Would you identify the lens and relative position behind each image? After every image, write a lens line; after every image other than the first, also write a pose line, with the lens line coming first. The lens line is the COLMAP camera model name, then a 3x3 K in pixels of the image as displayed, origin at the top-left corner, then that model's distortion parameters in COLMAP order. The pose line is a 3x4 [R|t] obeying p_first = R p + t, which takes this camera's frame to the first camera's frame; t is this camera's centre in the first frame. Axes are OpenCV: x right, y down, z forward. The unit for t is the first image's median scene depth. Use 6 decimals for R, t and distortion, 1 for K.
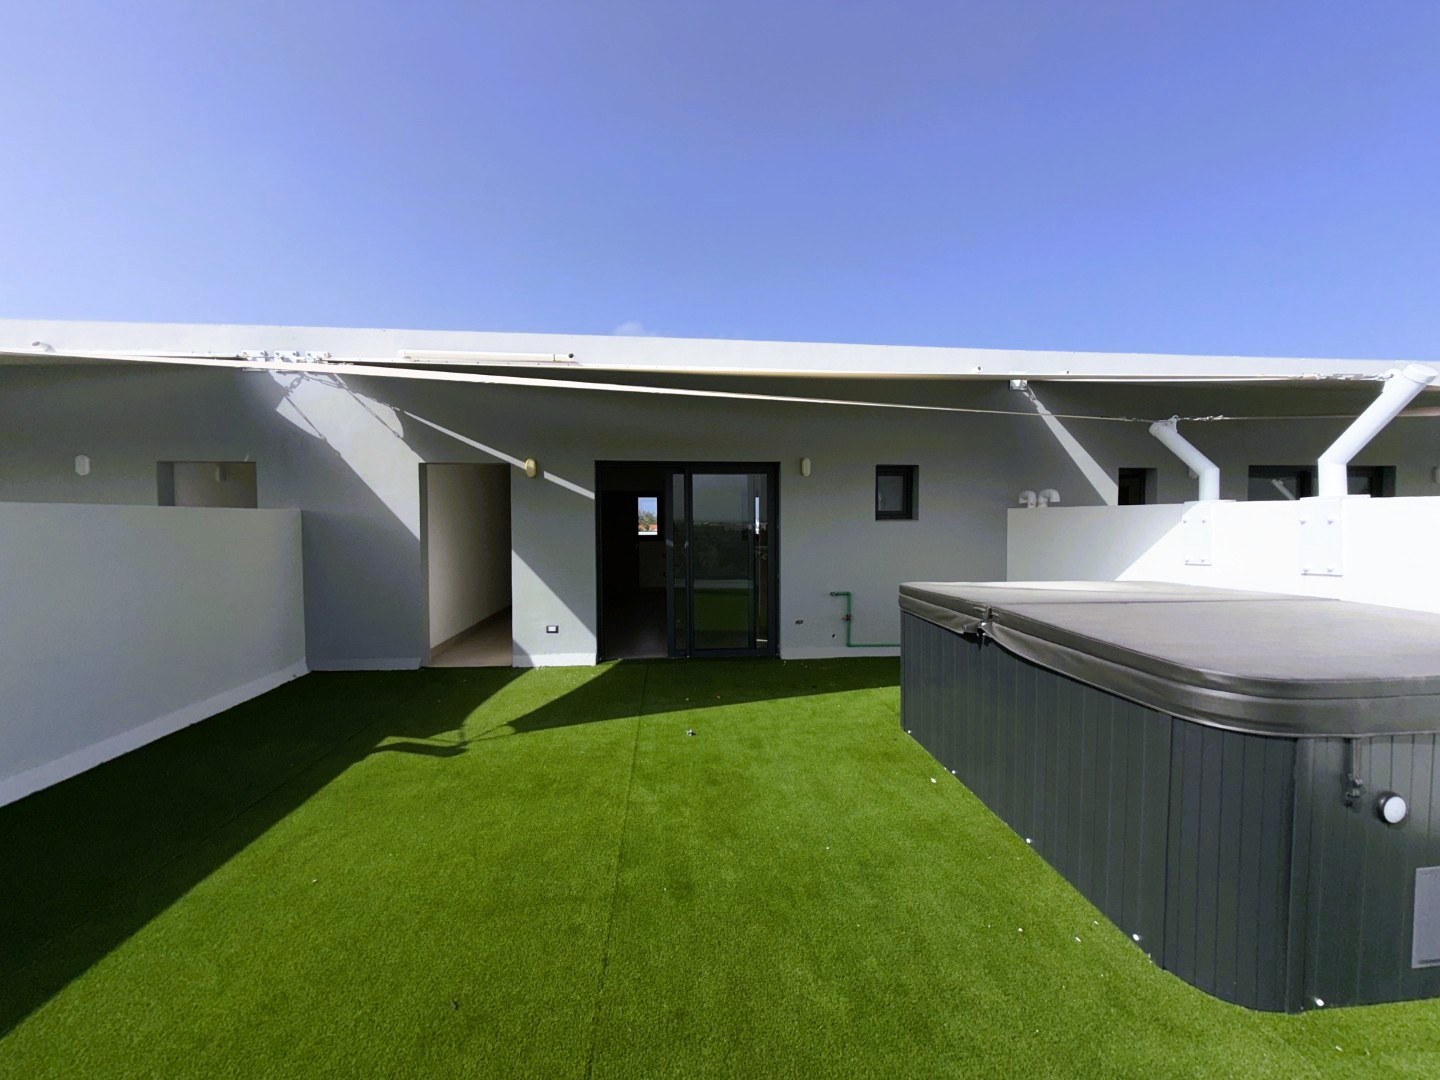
lens RADIAL K [[576.8, 0, 725.6], [0, 576.8, 544.3], [0, 0, 1]] dist [-0.001876, -0.000007]
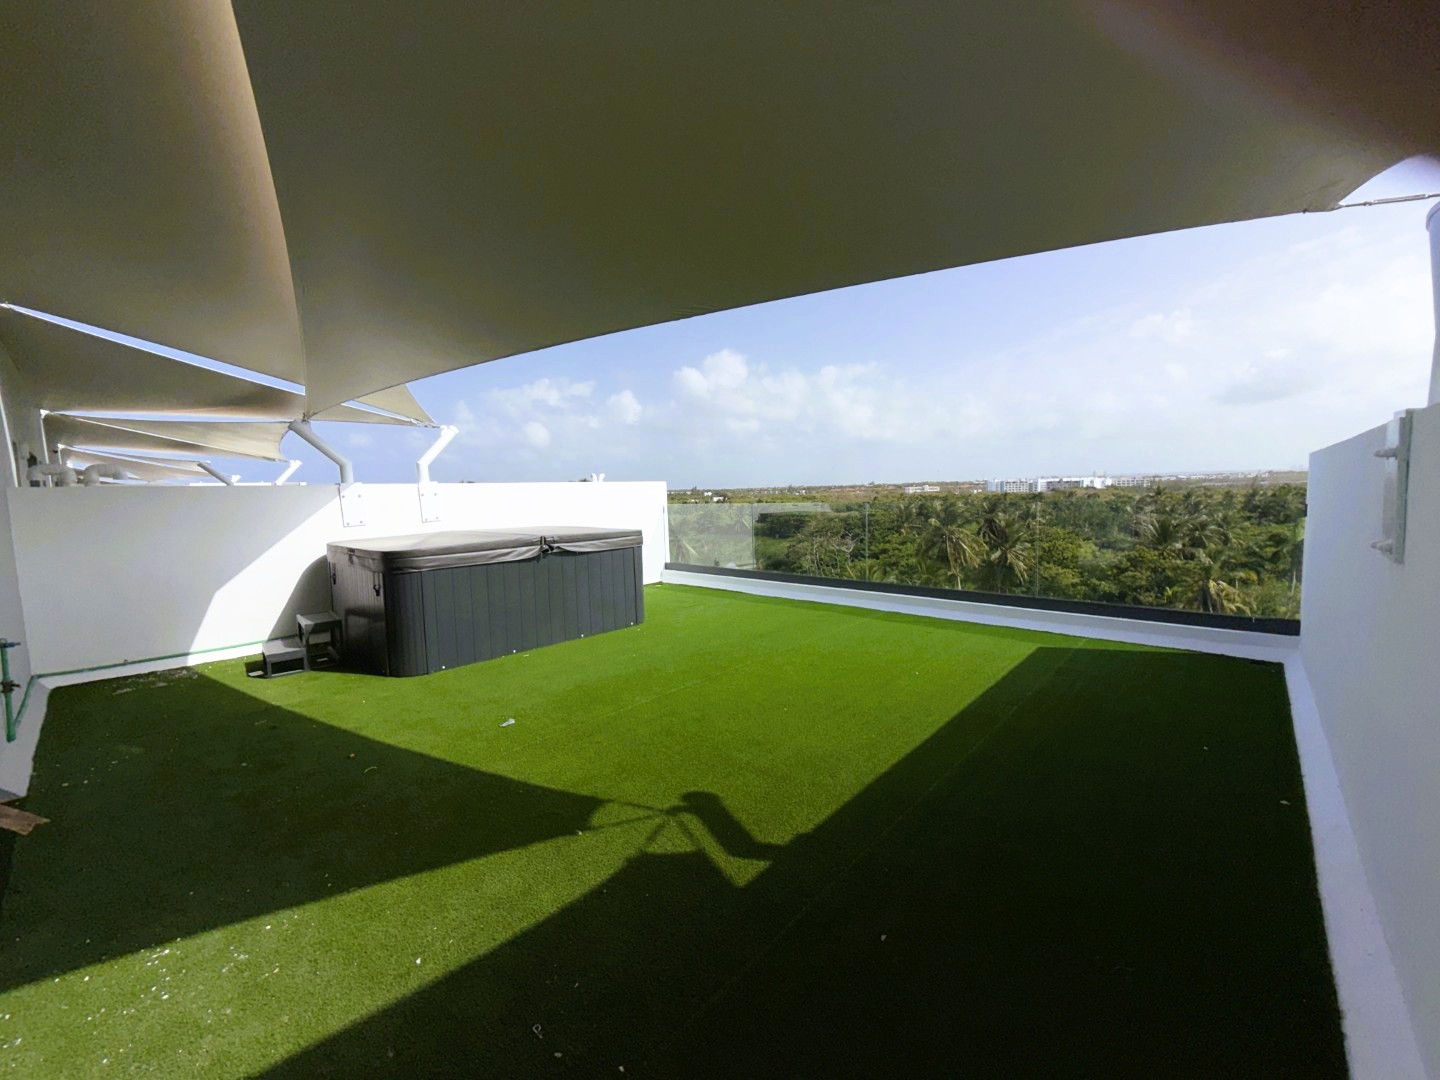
lens RADIAL K [[574.3, 0, 724.2], [0, 574.3, 536.6], [0, 0, 1]] dist [-0.000660, 0.000044]
pose [[-0.654514, -0.040105, 0.754985, -0.988988], [0.063584, 0.992134, 0.107825, -0.038226], [-0.753371, 0.118578, -0.646816, 1.354832]]
